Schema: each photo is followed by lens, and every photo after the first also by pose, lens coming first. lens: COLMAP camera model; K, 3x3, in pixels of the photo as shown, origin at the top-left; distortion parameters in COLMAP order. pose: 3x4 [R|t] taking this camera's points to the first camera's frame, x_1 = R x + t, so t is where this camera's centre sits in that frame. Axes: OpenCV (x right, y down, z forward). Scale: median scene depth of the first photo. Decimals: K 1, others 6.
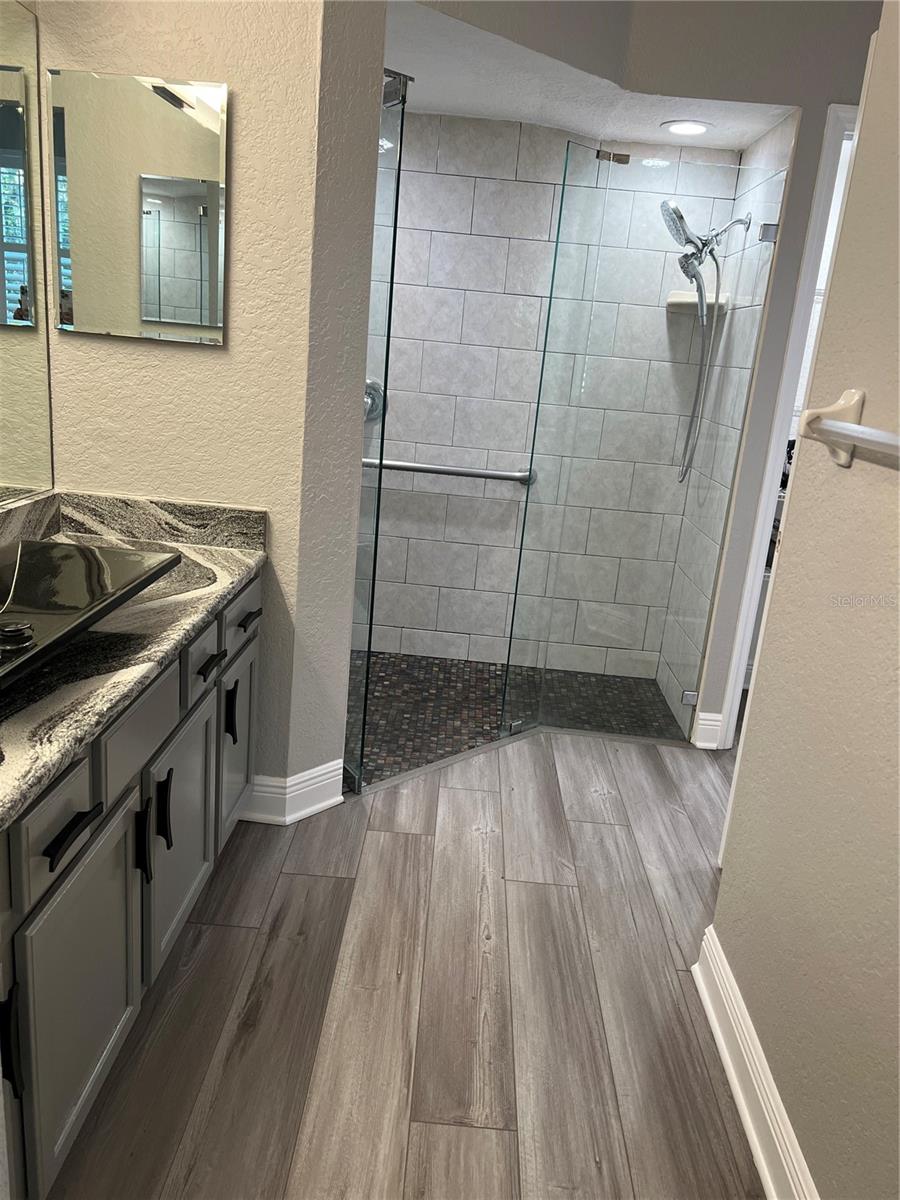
lens RADIAL K [[901.0, 0, 448.3], [0, 901.0, 601.1], [0, 0, 1]] dist [0.003623, -0.008192]
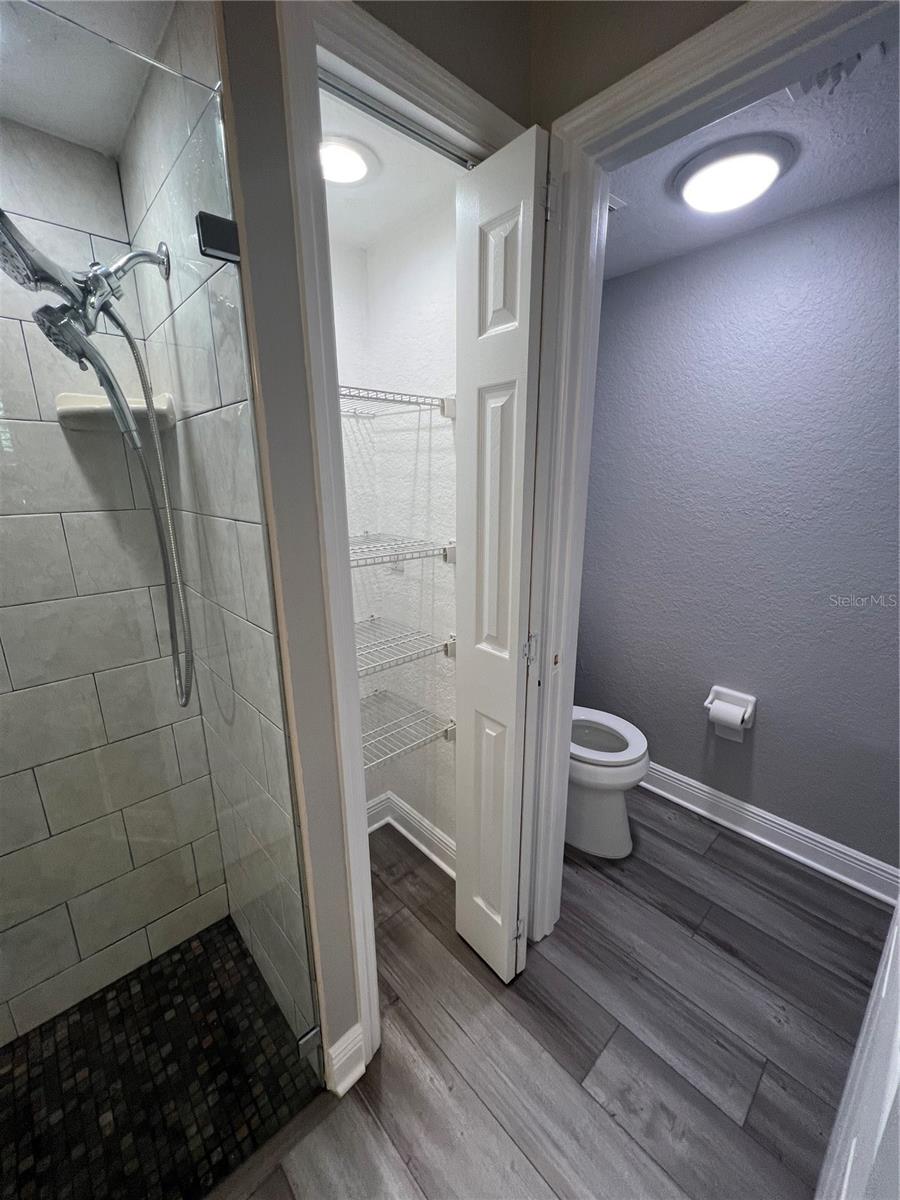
lens RADIAL K [[480.0, 0, 454.4], [0, 480.0, 602.3], [0, 0, 1]] dist [0.000826, -0.000023]
pose [[0.704624, -0.265600, 0.657998, 0.204901], [0.256076, 0.959996, 0.113279, -0.202109], [-0.661763, 0.088678, 0.744450, 0.671336]]
